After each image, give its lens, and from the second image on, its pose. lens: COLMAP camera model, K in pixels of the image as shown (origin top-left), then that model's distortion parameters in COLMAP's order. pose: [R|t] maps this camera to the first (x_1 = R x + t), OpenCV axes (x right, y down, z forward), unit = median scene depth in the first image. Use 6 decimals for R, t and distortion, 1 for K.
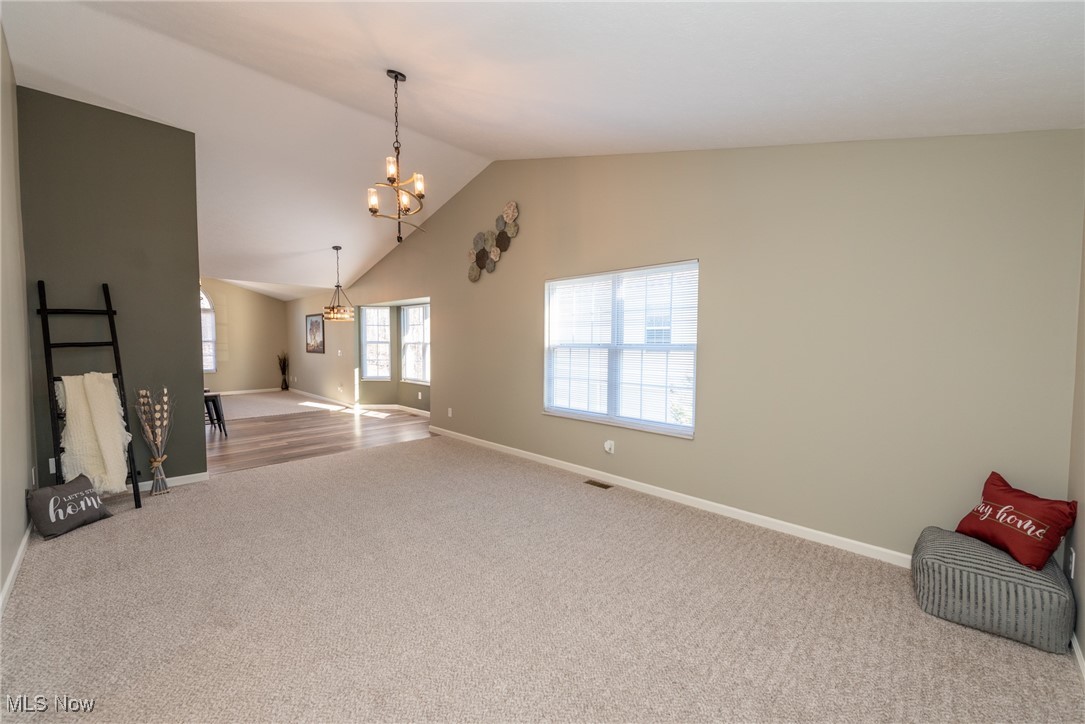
lens RADIAL K [[448.3, 0, 541.5], [0, 448.3, 358.8], [0, 0, 1]] dist [0.000848, -0.000590]
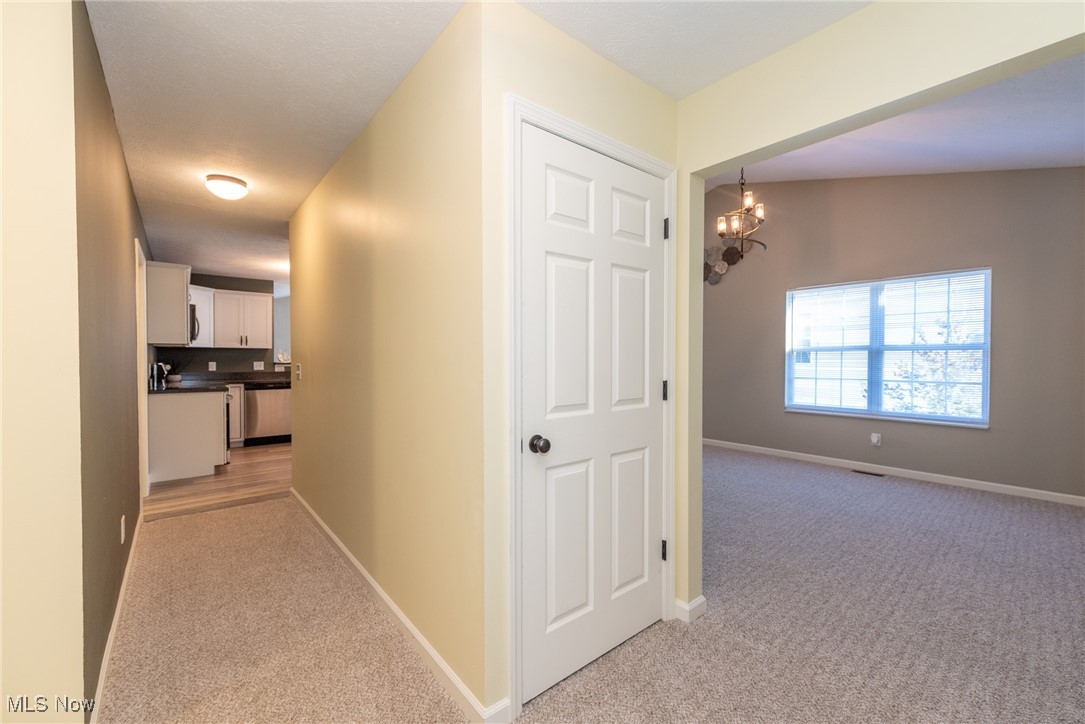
lens RADIAL K [[448.3, 0, 543.6], [0, 448.3, 363.2], [0, 0, 1]] dist [0.000848, -0.000590]
pose [[0.992502, 0.004297, -0.122154, -0.463831], [-0.008362, 0.999428, -0.032782, 0.048388], [0.121943, 0.033558, 0.991970, -0.163073]]
